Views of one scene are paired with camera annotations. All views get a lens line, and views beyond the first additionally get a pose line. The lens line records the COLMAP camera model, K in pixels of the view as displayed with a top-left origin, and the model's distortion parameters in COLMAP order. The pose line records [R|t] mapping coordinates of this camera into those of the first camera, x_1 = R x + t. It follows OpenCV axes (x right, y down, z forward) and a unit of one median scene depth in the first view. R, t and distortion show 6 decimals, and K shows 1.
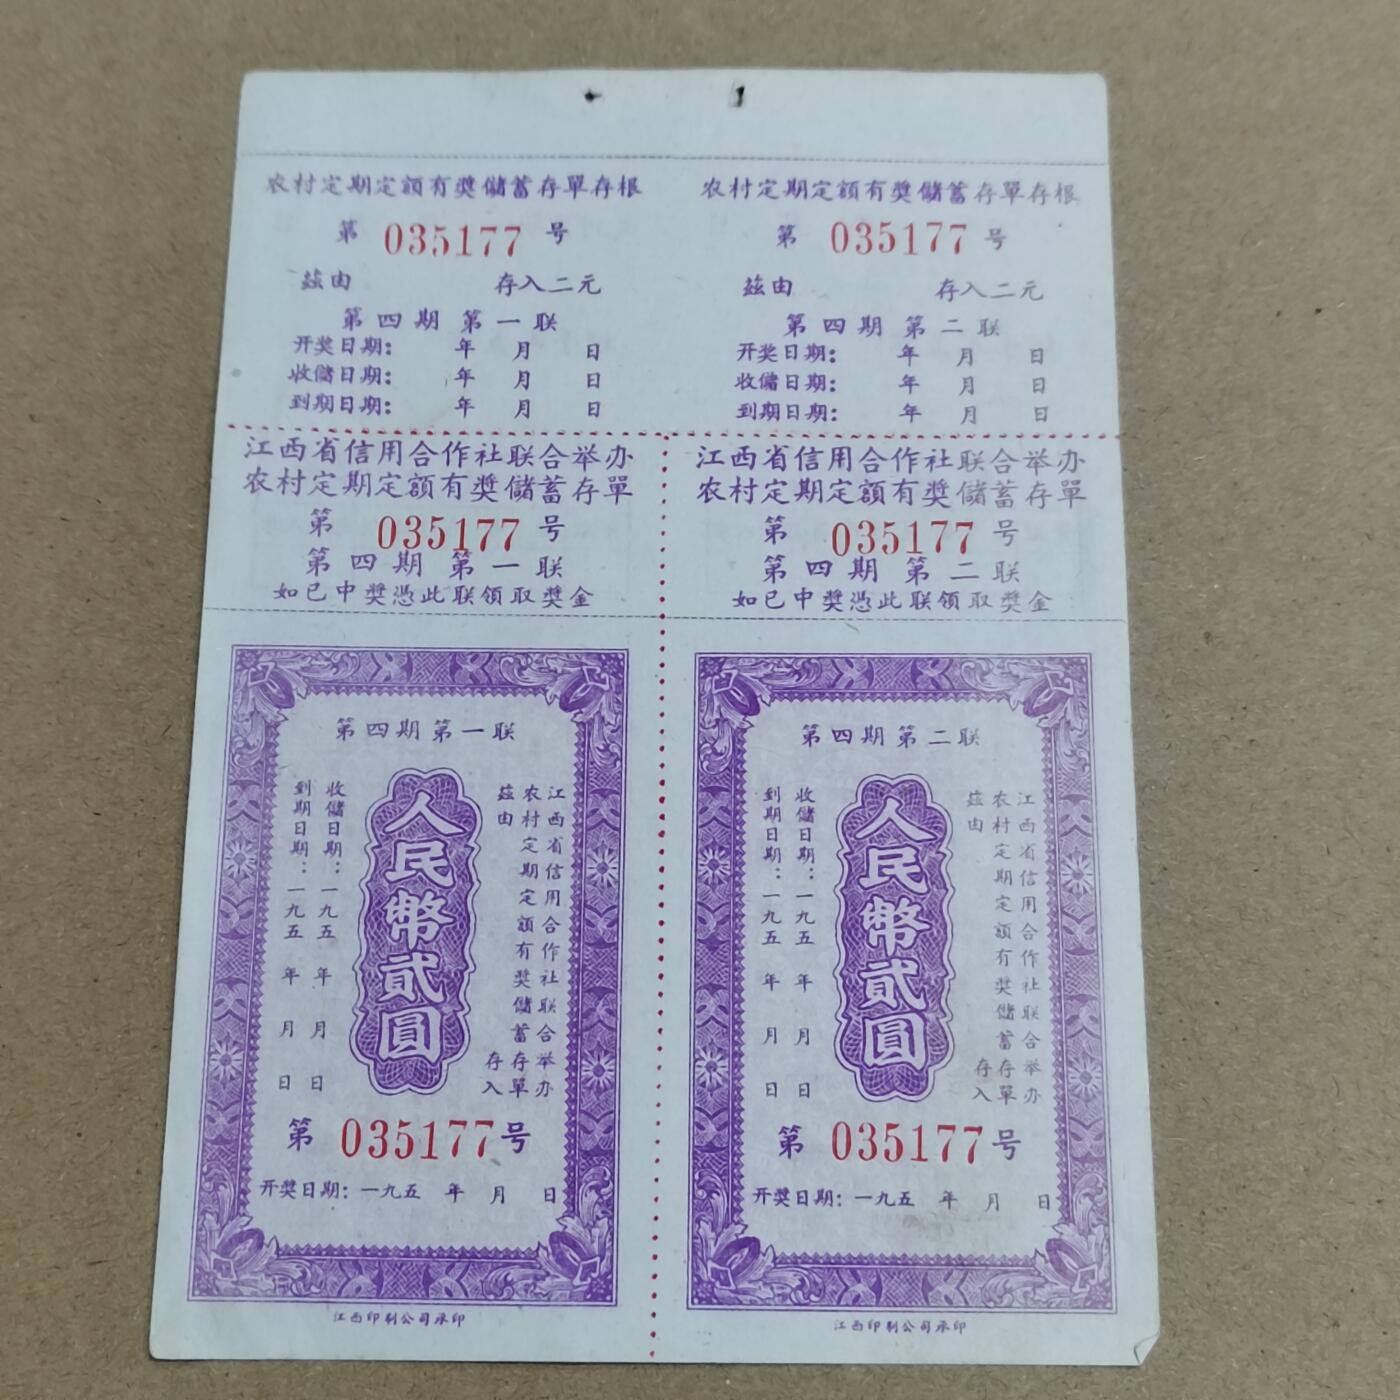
lens RADIAL K [[2178.0, 0, 693.7], [0, 2178.0, 697.6], [0, 0, 1]] dist [-0.035149, 0.192507]
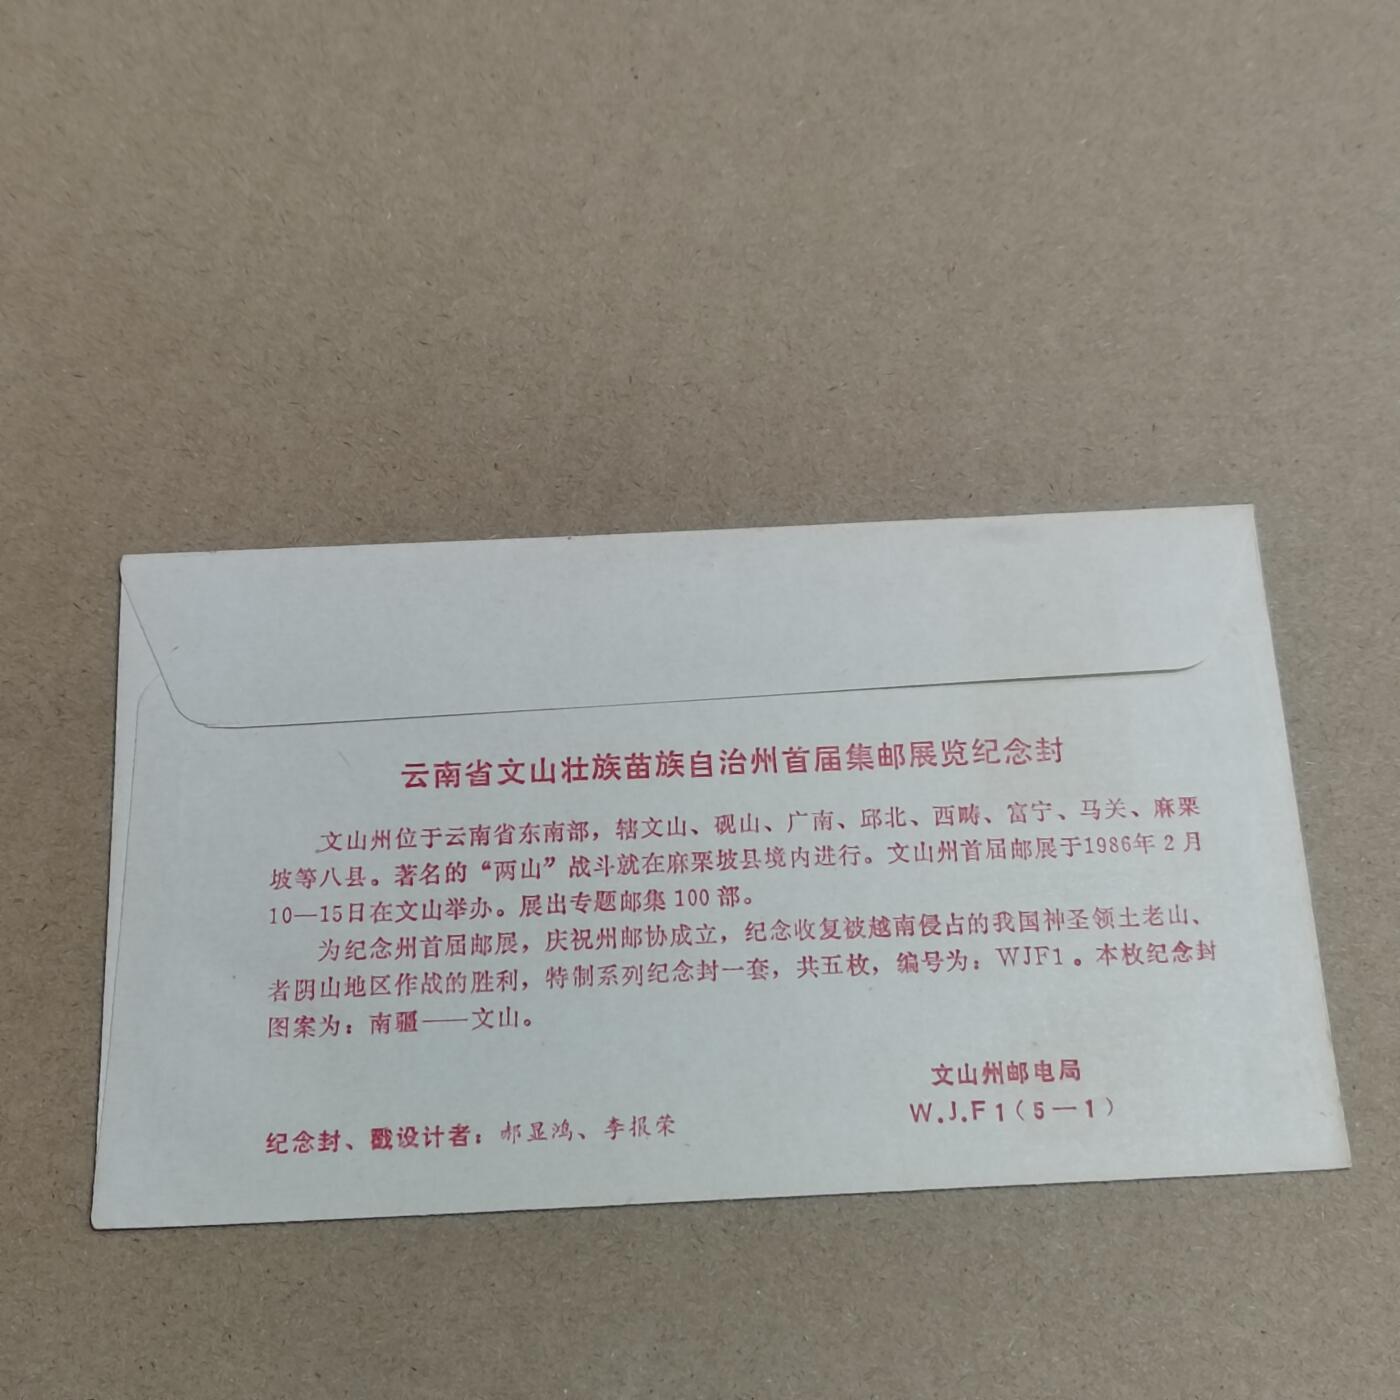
lens RADIAL K [[2160.3, 0, 700.1], [0, 2160.3, 696.2], [0, 0, 1]] dist [0.017633, 0.002674]
pose [[0.944731, 0.315622, -0.088696, -0.014509], [-0.320570, 0.945998, -0.048187, 0.033307], [0.068697, 0.073957, 0.994892, -0.335128]]
